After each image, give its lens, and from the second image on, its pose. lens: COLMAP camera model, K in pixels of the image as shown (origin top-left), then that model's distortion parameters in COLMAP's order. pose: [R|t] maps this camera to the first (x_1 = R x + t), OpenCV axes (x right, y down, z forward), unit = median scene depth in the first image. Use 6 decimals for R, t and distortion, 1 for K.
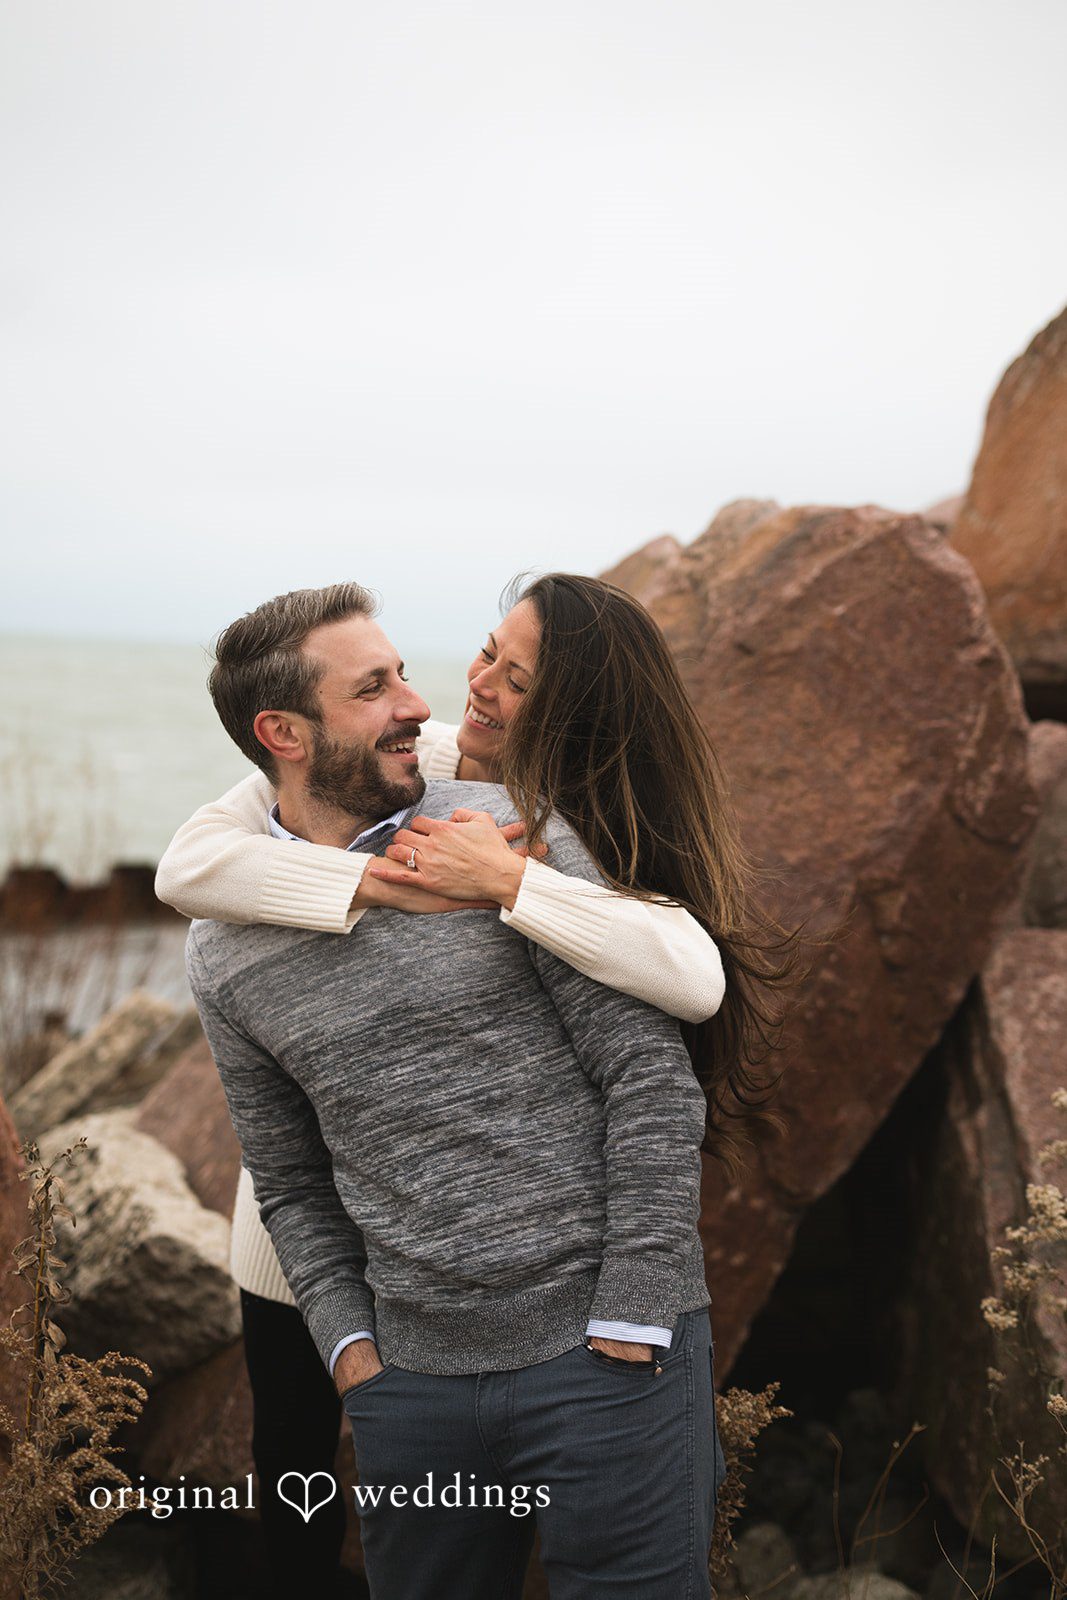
lens RADIAL K [[1849.9, 0, 533.5], [0, 1849.9, 800.0], [0, 0, 1]] dist [-0.010287, -0.016392]
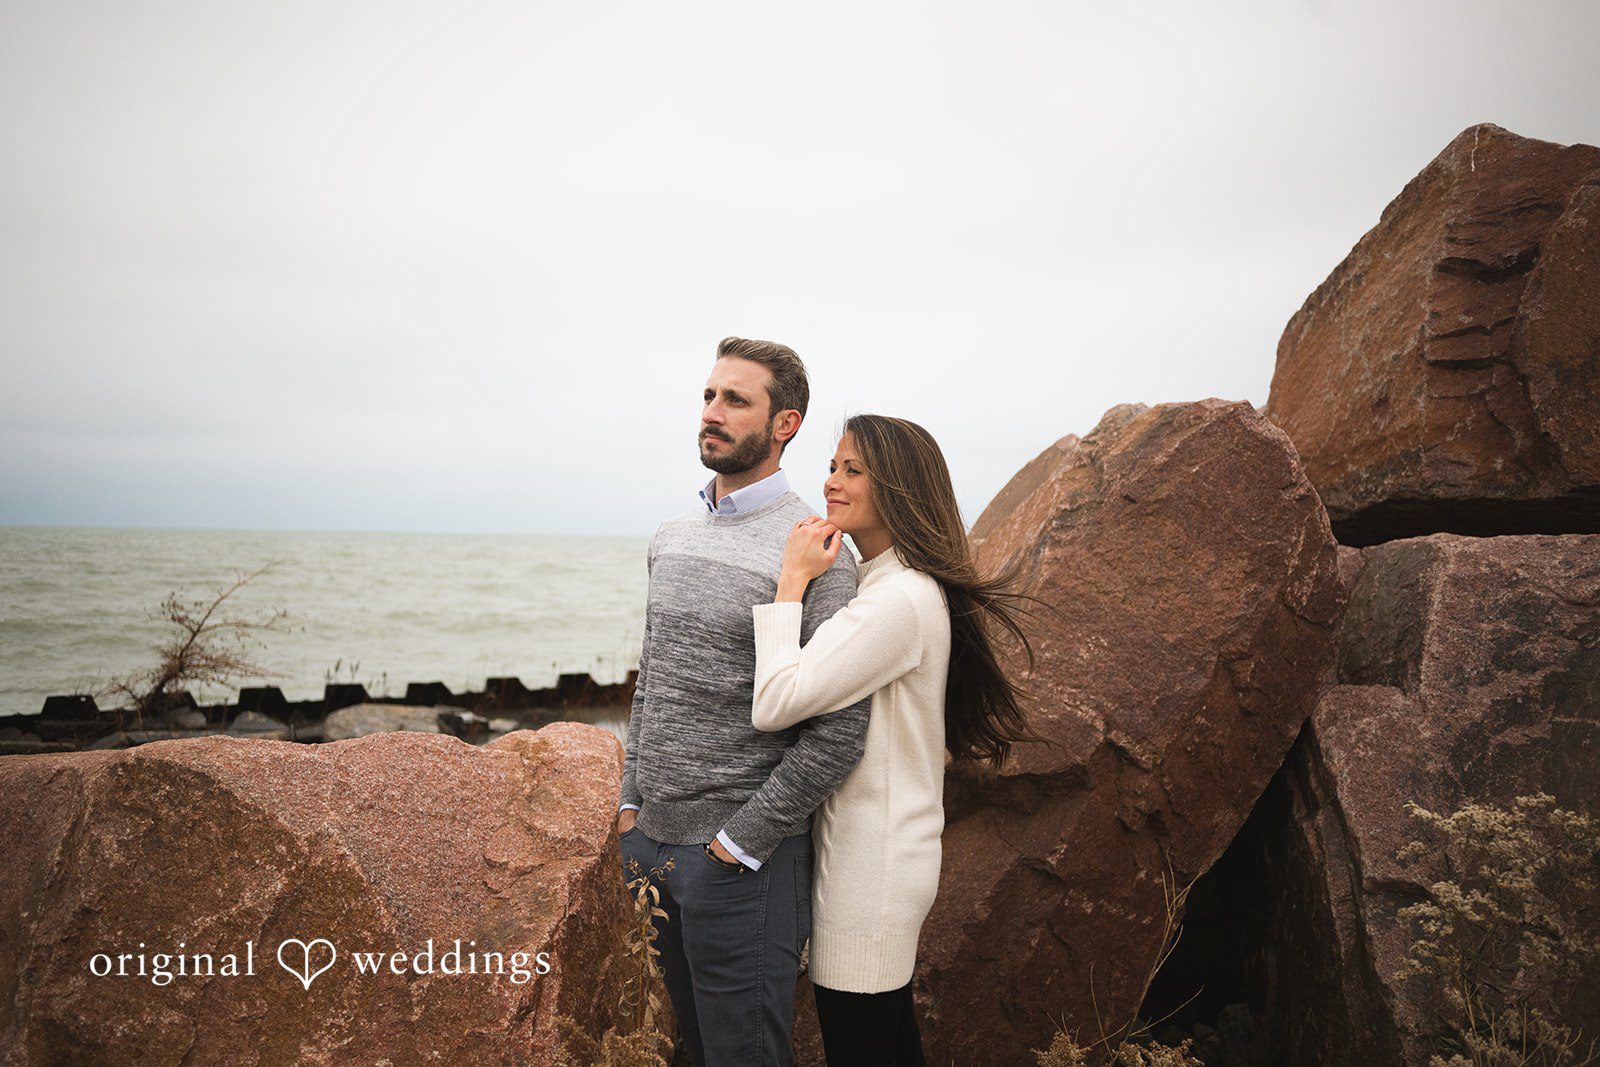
lens RADIAL K [[1249.1, 0, 800.0], [0, 1249.1, 533.5], [0, 0, 1]] dist [0.002005, -0.001734]
pose [[0.988233, -0.040605, -0.147466, -0.000199], [0.032041, 0.997684, -0.059996, -0.001940], [0.149560, 0.054565, 0.987246, -0.018245]]
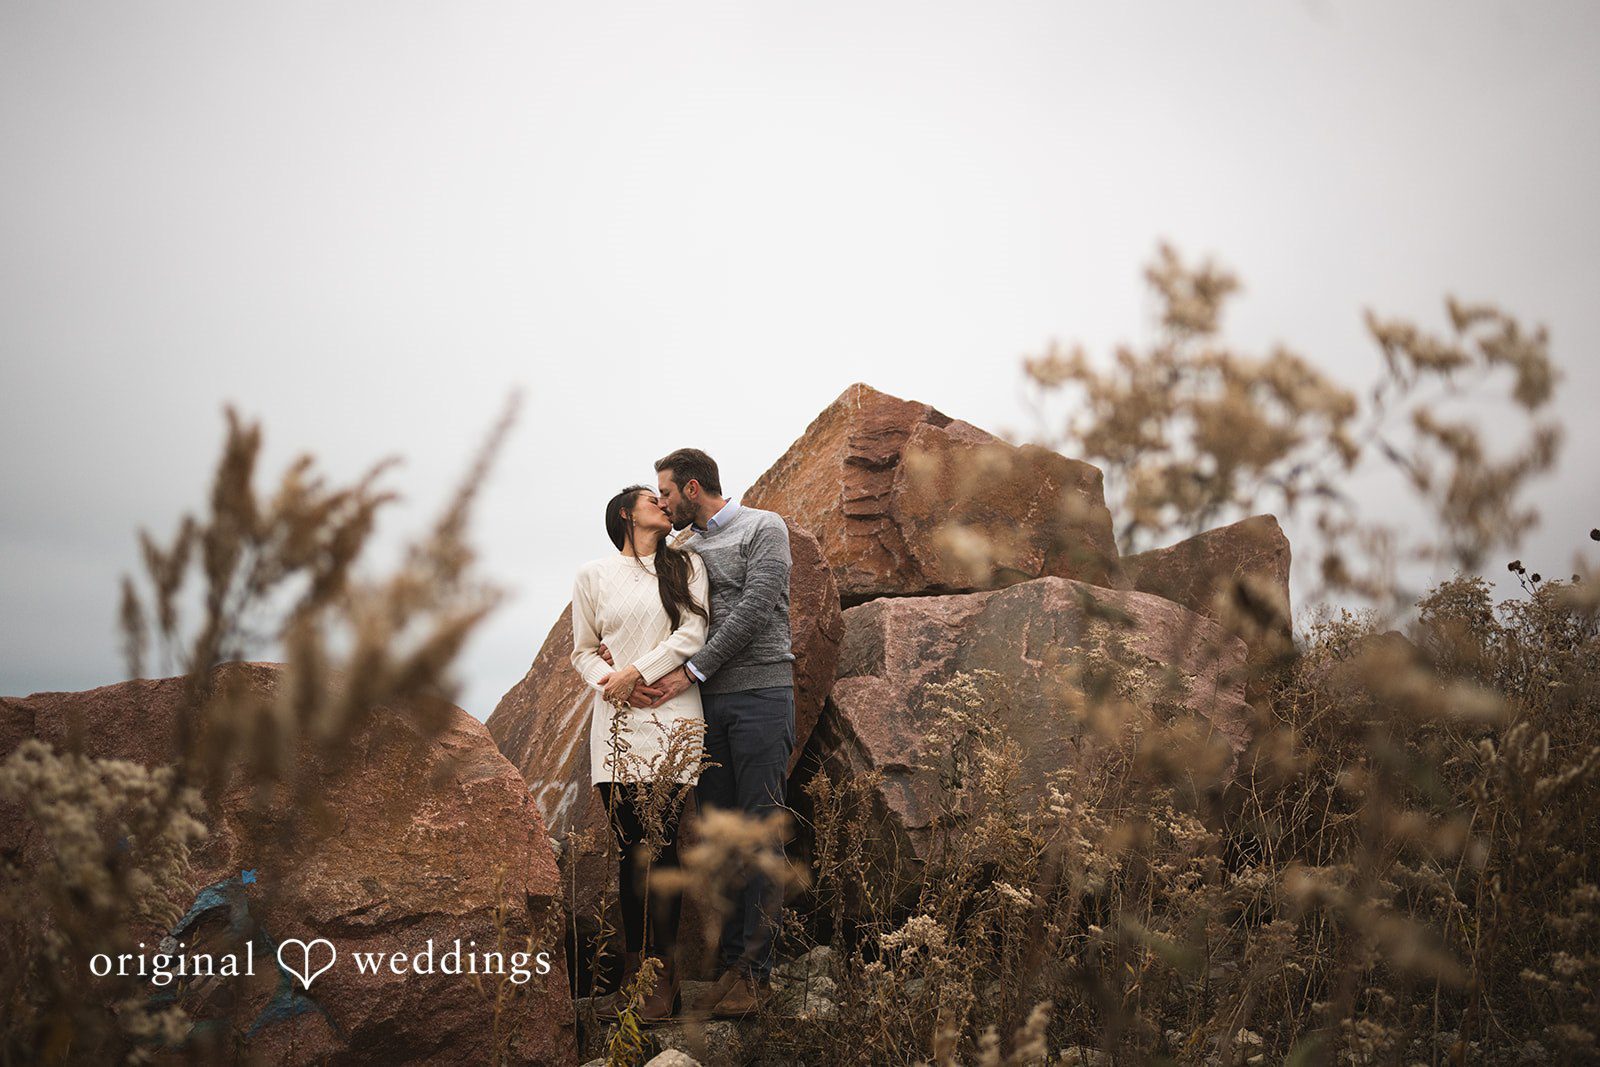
lens RADIAL K [[1249.1, 0, 800.0], [0, 1249.1, 533.5], [0, 0, 1]] dist [0.002005, -0.001734]
pose [[0.913461, 0.004605, 0.406901, -0.502749], [0.083954, 0.976290, -0.199521, 0.224051], [-0.398172, 0.216416, 0.891416, -0.551864]]
